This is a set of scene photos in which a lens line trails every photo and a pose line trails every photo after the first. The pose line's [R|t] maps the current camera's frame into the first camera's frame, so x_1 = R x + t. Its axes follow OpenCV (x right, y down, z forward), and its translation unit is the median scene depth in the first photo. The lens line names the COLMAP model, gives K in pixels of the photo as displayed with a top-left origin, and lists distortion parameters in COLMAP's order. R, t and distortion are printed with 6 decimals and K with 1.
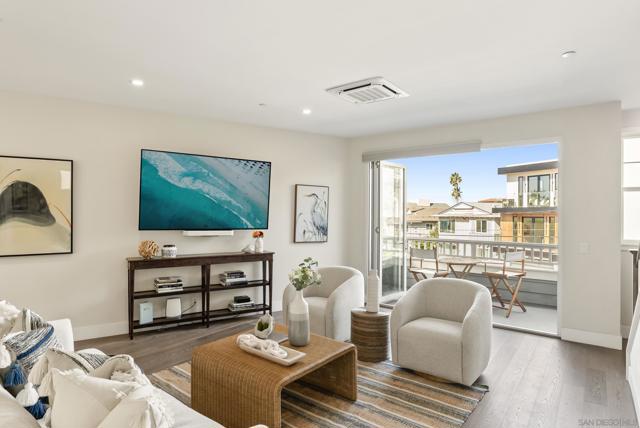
lens RADIAL K [[365.7, 0, 320.4], [0, 365.7, 221.6], [0, 0, 1]] dist [-0.001836, 0.001914]
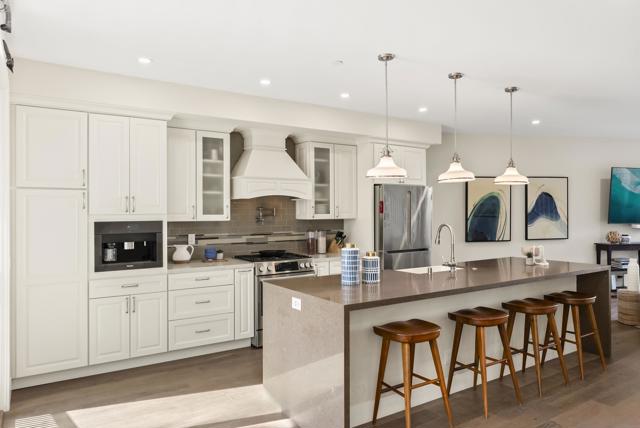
lens RADIAL K [[441.7, 0, 318.1], [0, 441.7, 210.8], [0, 0, 1]] dist [-0.004419, 0.005624]
pose [[0.940560, -0.013646, -0.339354, -0.732805], [0.004141, 0.999579, -0.028719, 0.014019], [0.339603, 0.025607, 0.940220, -0.759884]]
